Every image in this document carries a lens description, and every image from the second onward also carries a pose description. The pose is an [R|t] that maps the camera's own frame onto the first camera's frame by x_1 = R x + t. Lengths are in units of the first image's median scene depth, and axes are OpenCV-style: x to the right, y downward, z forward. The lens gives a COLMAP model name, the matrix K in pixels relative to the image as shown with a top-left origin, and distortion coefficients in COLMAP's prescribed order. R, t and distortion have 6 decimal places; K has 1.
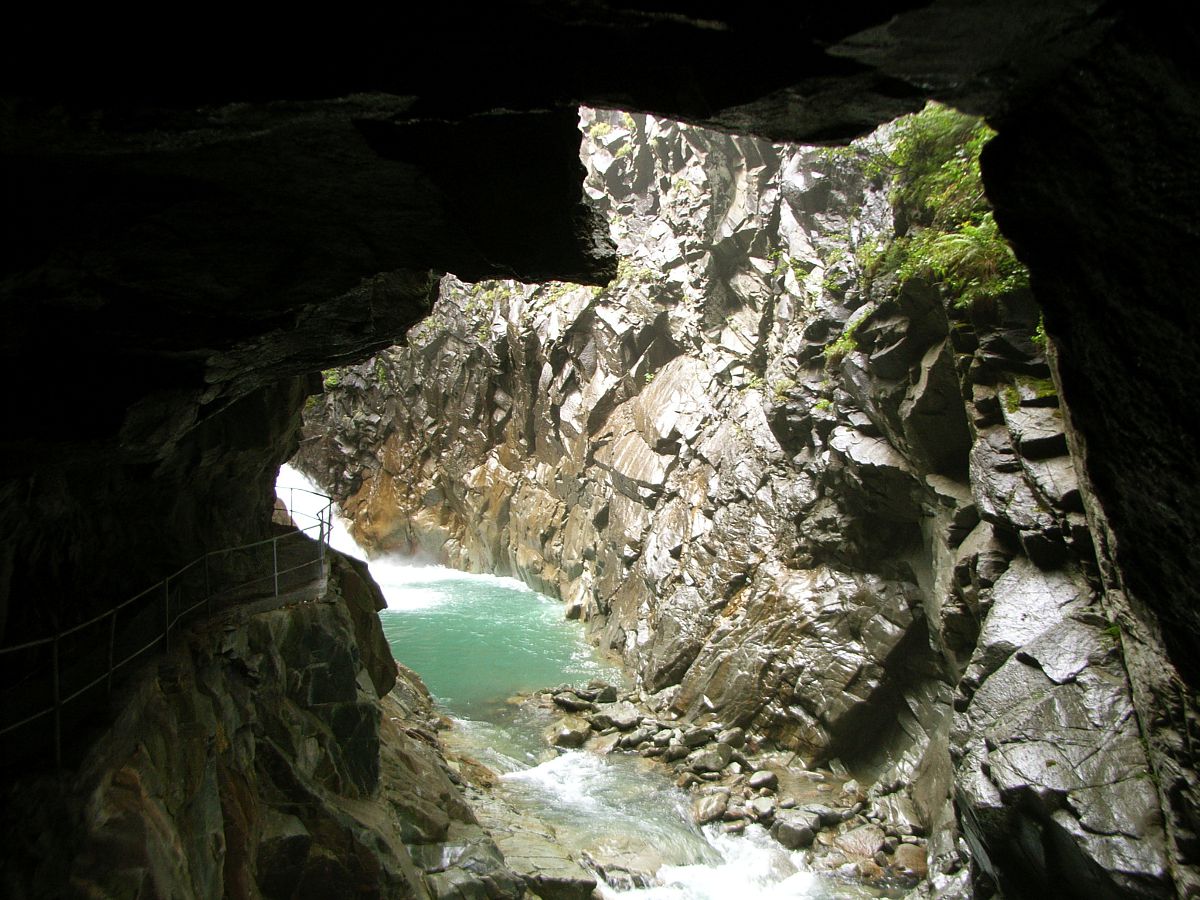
lens RADIAL K [[1033.3, 0, 606.6], [0, 1033.3, 451.5], [0, 0, 1]] dist [-0.138666, 0.059223]
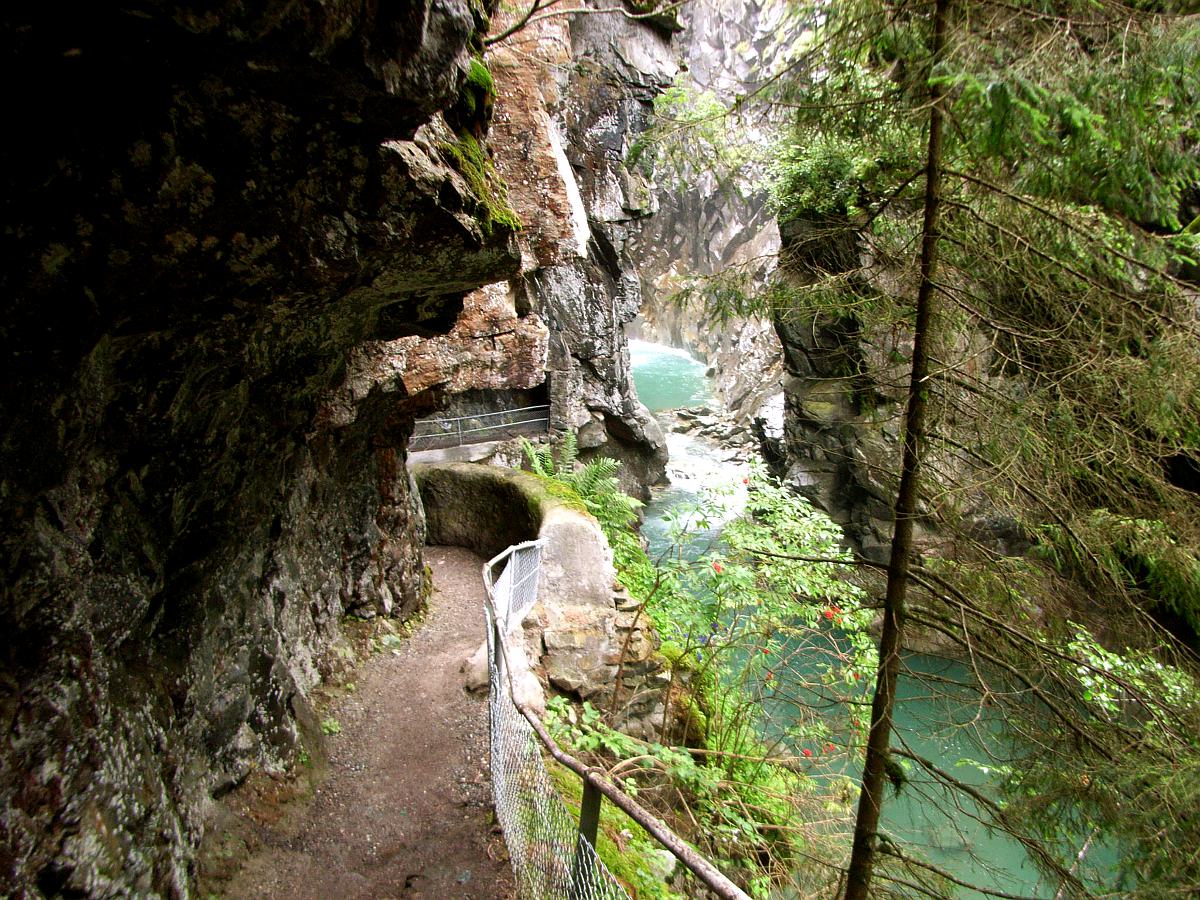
lens RADIAL K [[1033.3, 0, 599.7], [0, 1033.3, 452.1], [0, 0, 1]] dist [-0.138666, 0.059223]
pose [[0.973971, 0.046579, -0.221833, 0.161845], [0.004247, 0.974737, 0.223317, -0.085622], [0.226631, -0.218447, 0.949168, -0.615241]]
